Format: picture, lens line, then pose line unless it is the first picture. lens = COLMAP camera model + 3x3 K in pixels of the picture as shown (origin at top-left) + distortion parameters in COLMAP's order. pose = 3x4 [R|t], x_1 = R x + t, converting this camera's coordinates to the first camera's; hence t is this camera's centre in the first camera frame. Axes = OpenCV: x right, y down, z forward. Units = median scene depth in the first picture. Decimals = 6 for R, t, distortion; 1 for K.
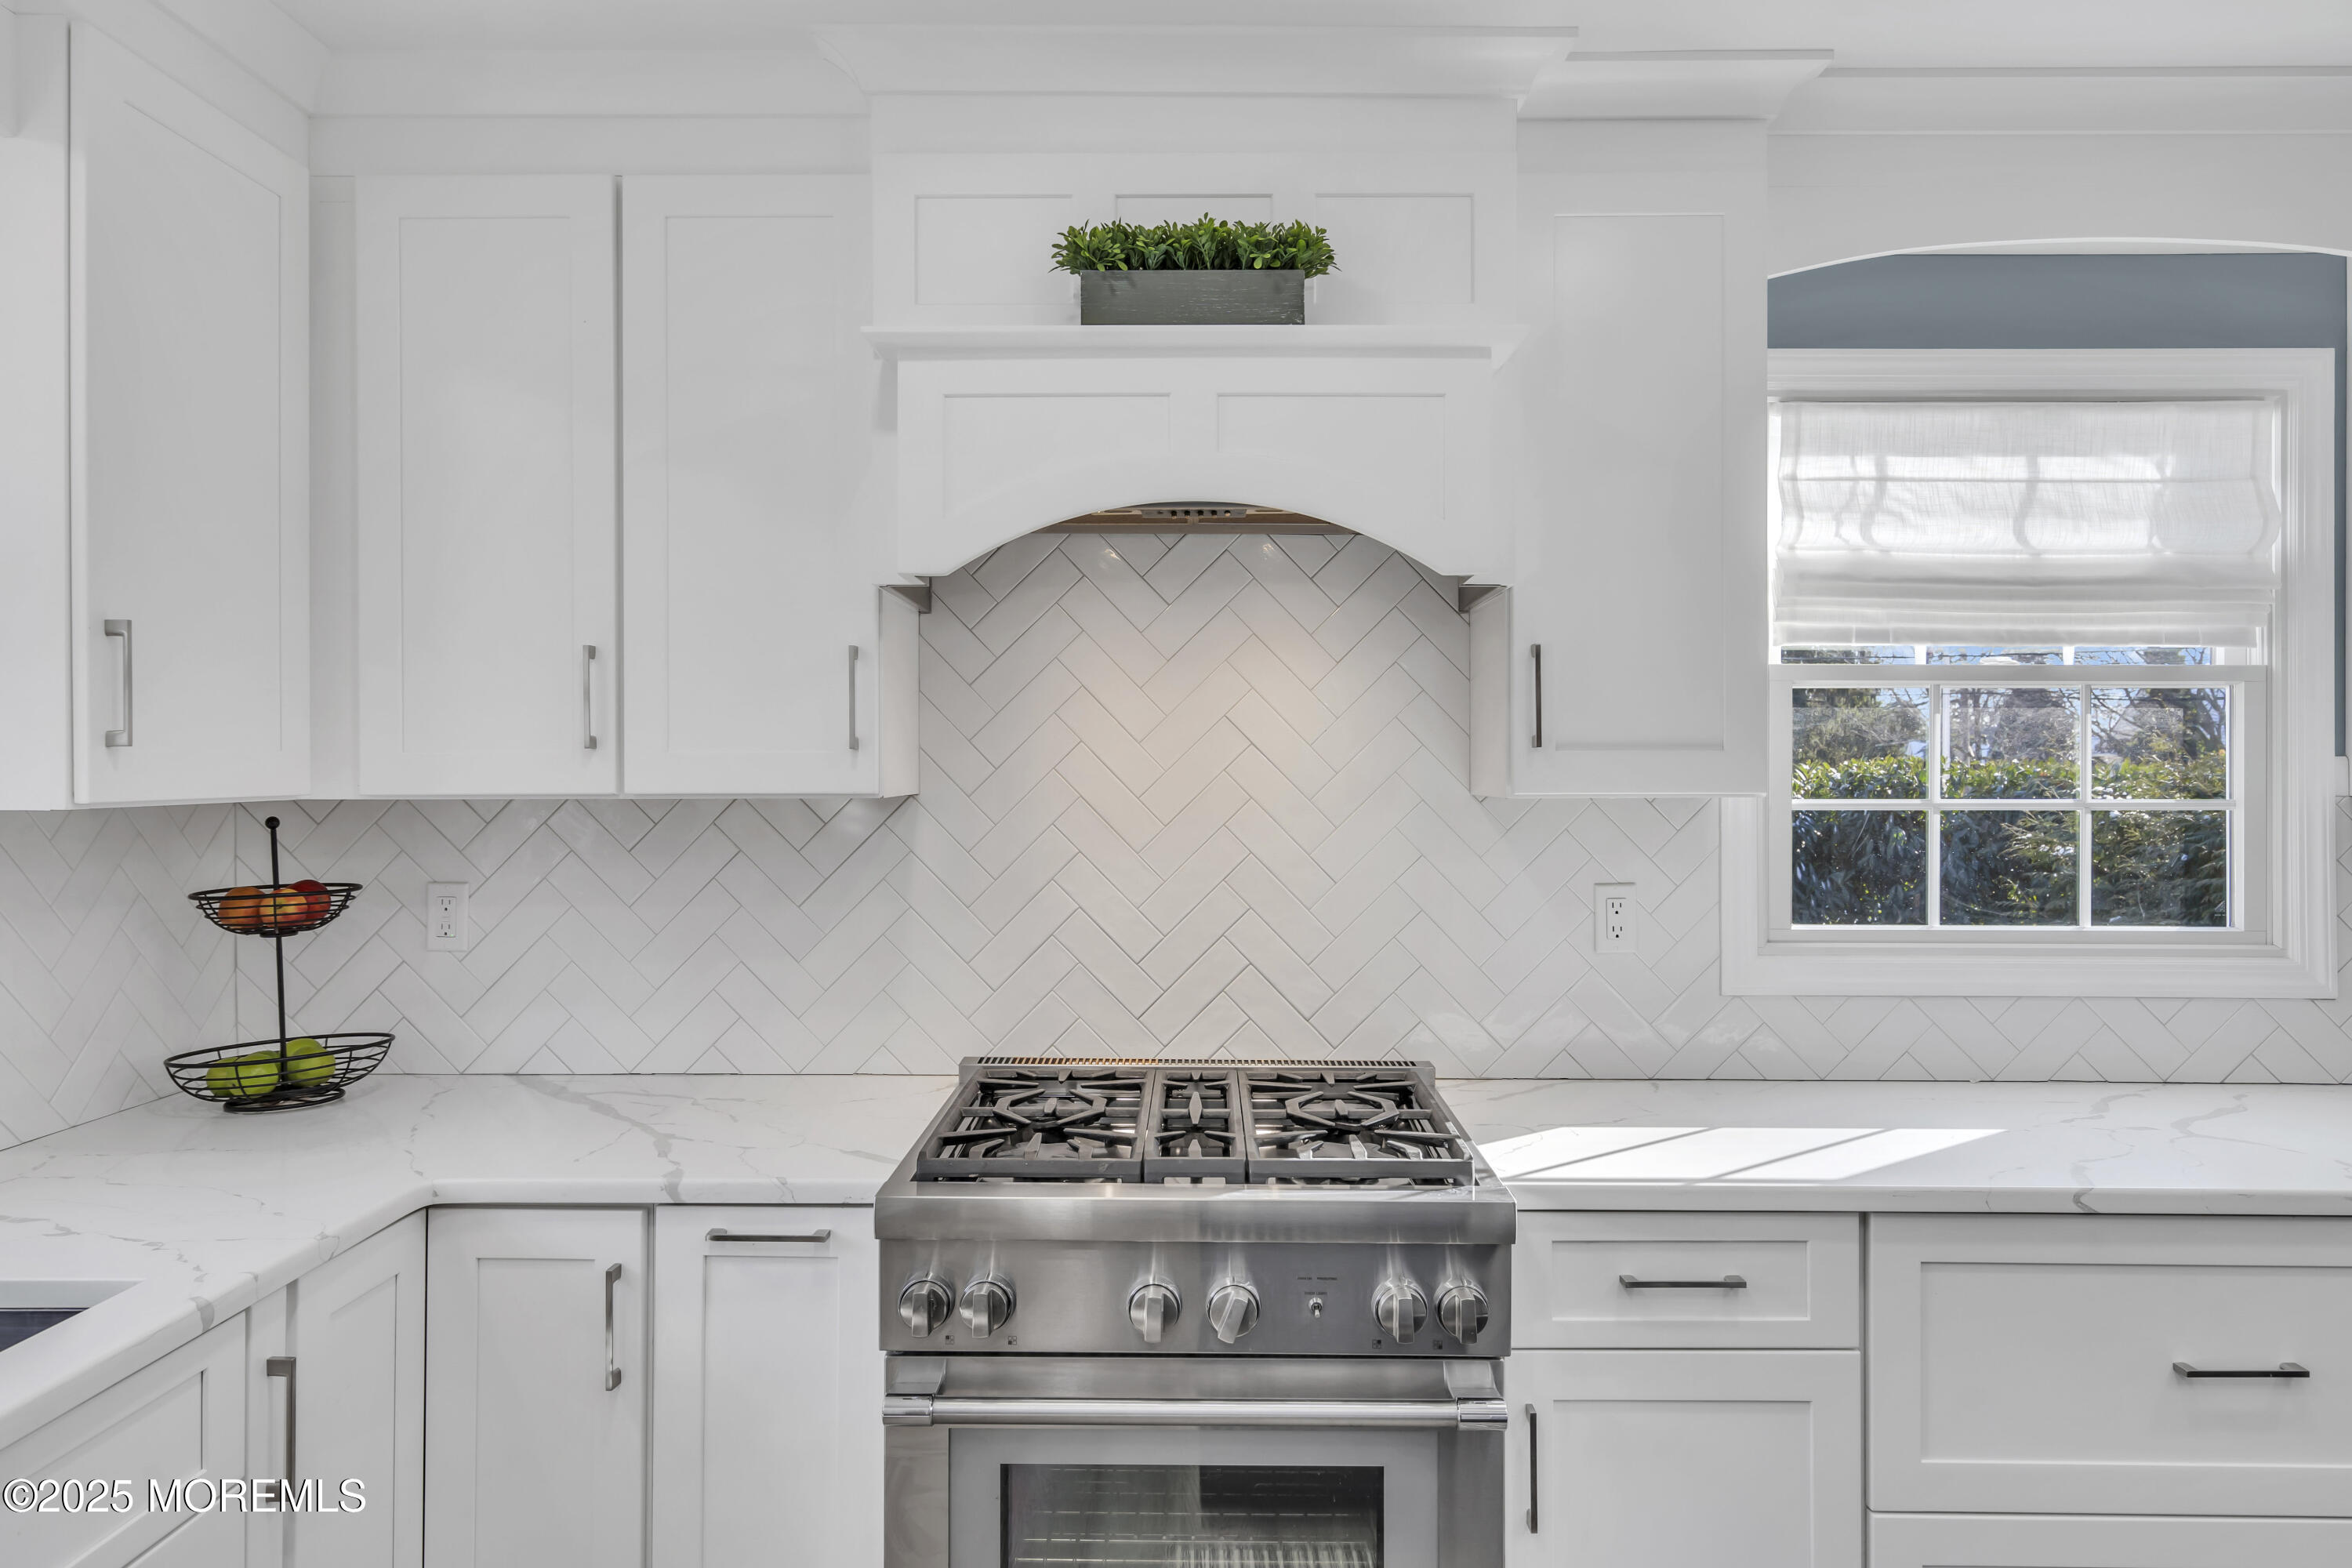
lens RADIAL K [[1518.6, 0, 1178.7], [0, 1518.6, 771.1], [0, 0, 1]] dist [0.003881, 0.000771]
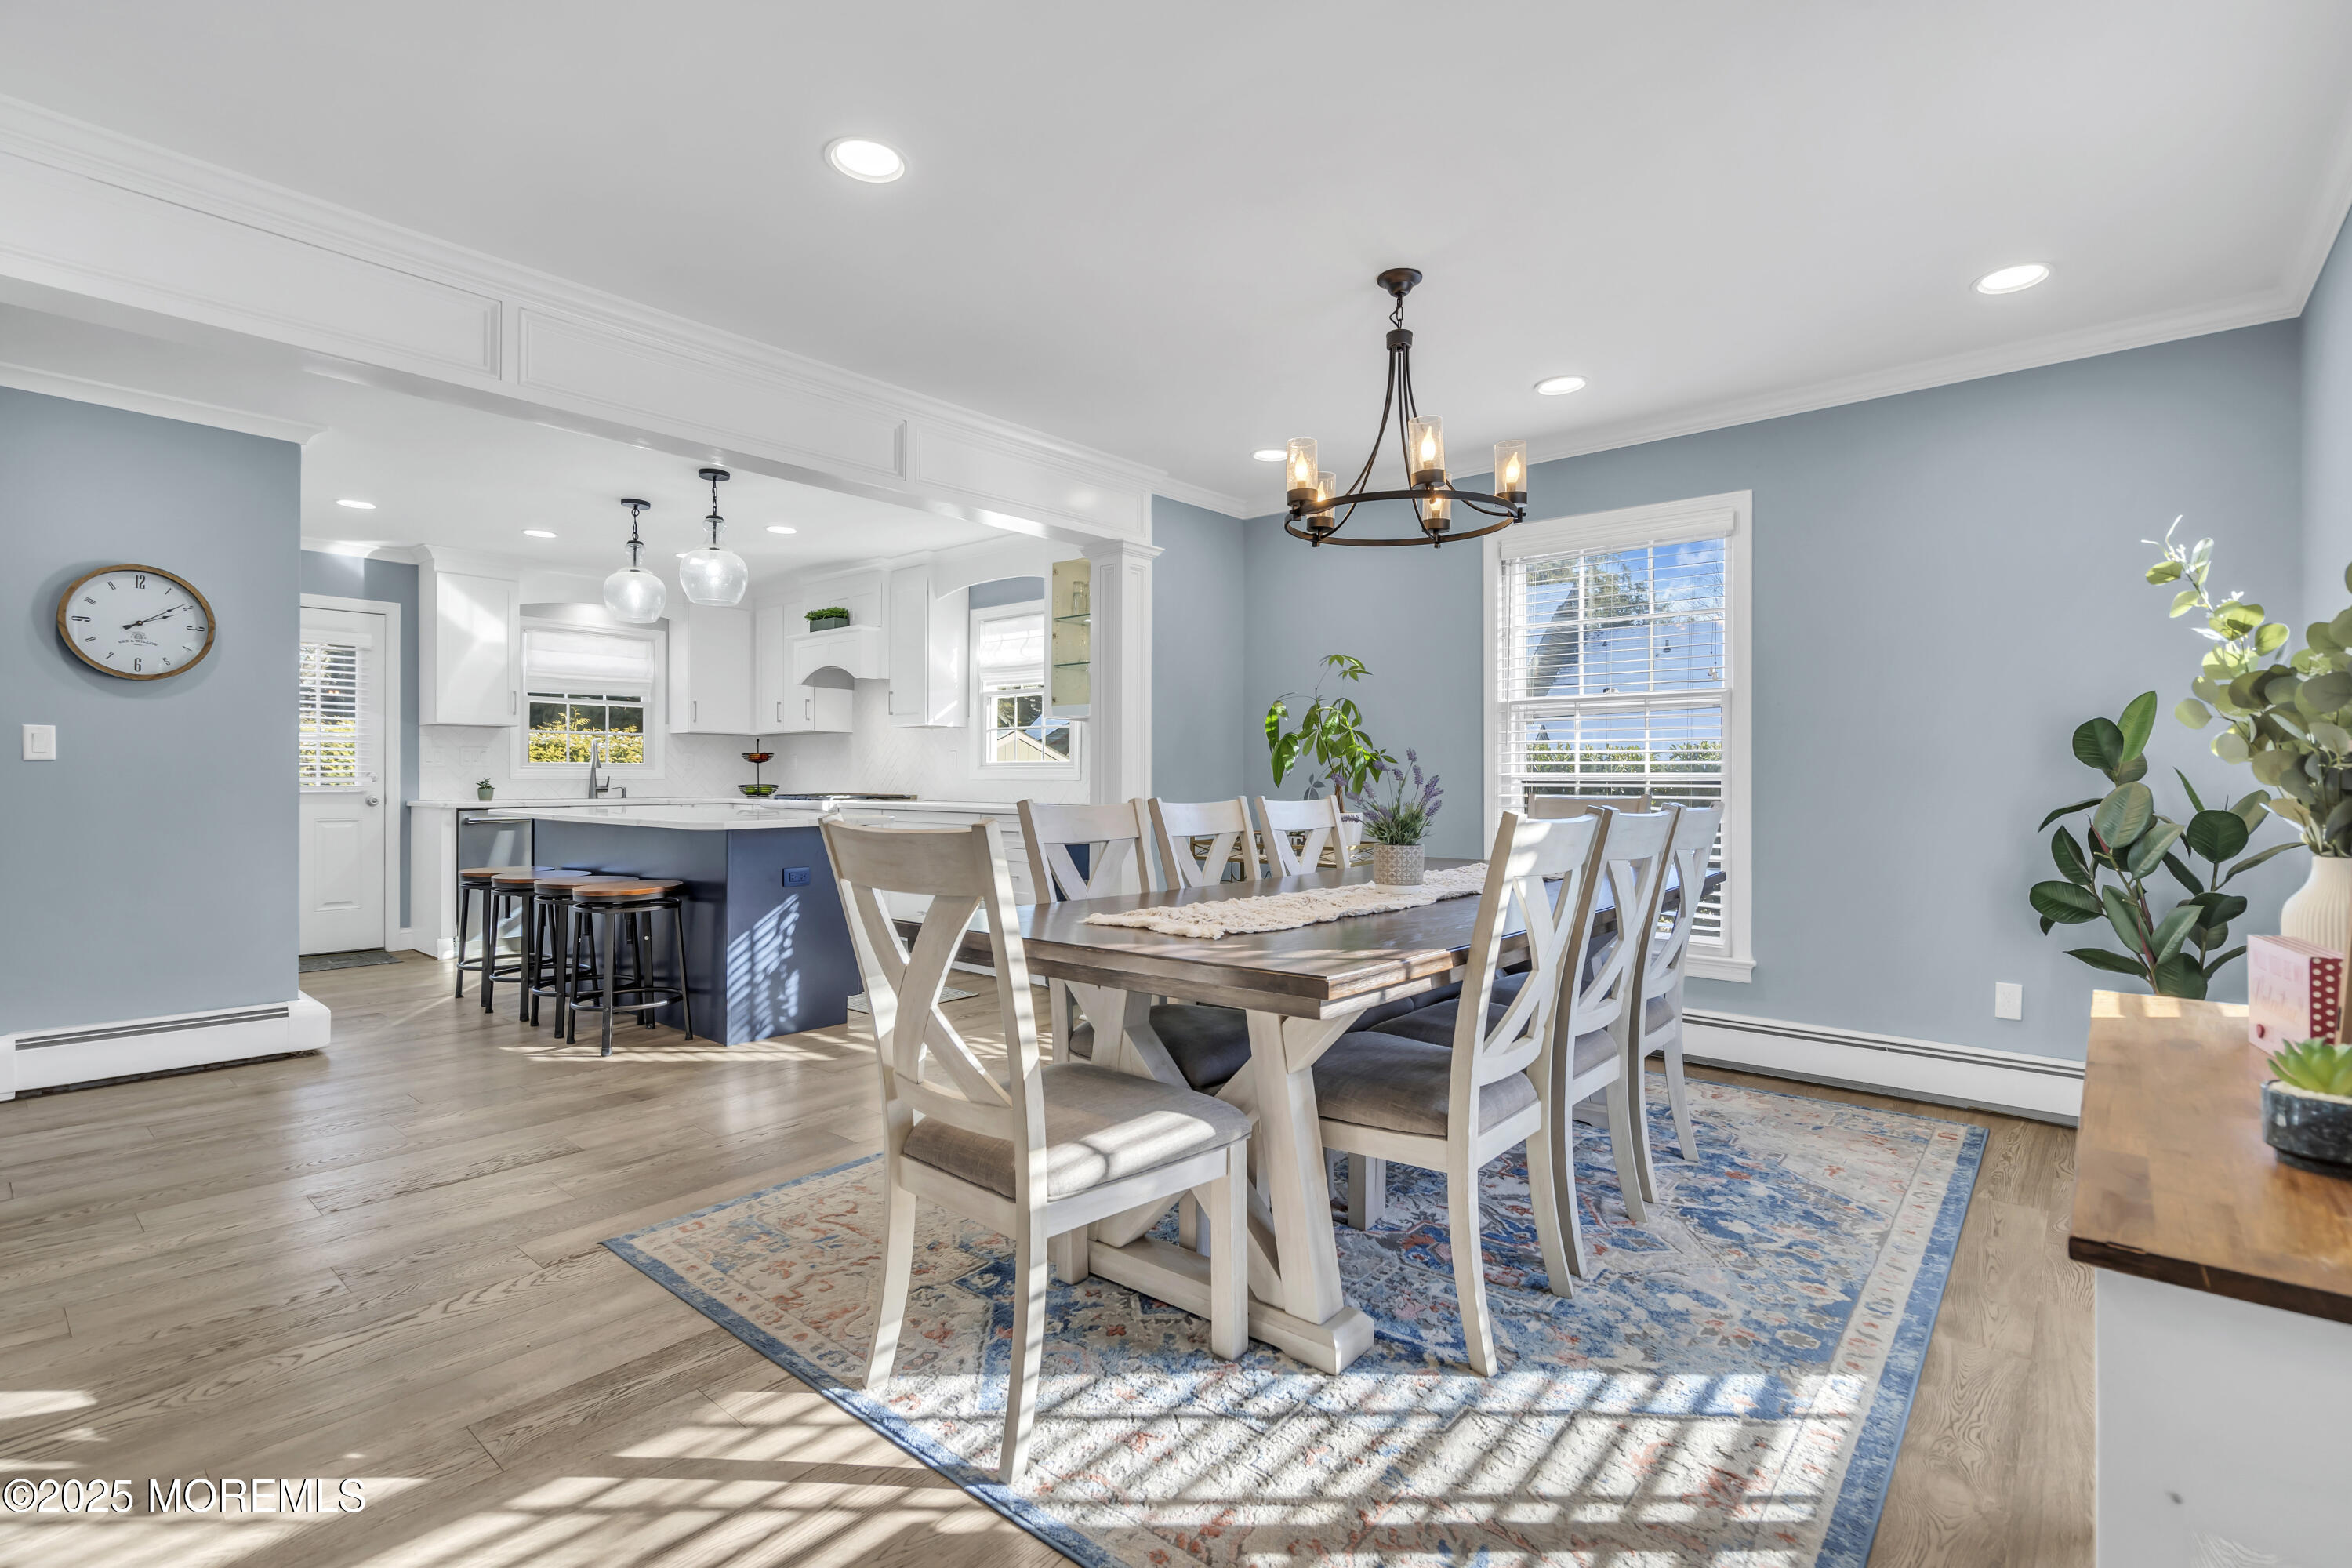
lens RADIAL K [[1068.1, 0, 1183.6], [0, 1068.1, 772.4], [0, 0, 1]] dist [-0.009220, 0.003032]
pose [[0.773572, -0.000878, -0.633708, 2.484698], [-0.007777, 0.999911, -0.010879, 0.155732], [0.633661, 0.013344, 0.773496, -0.736420]]
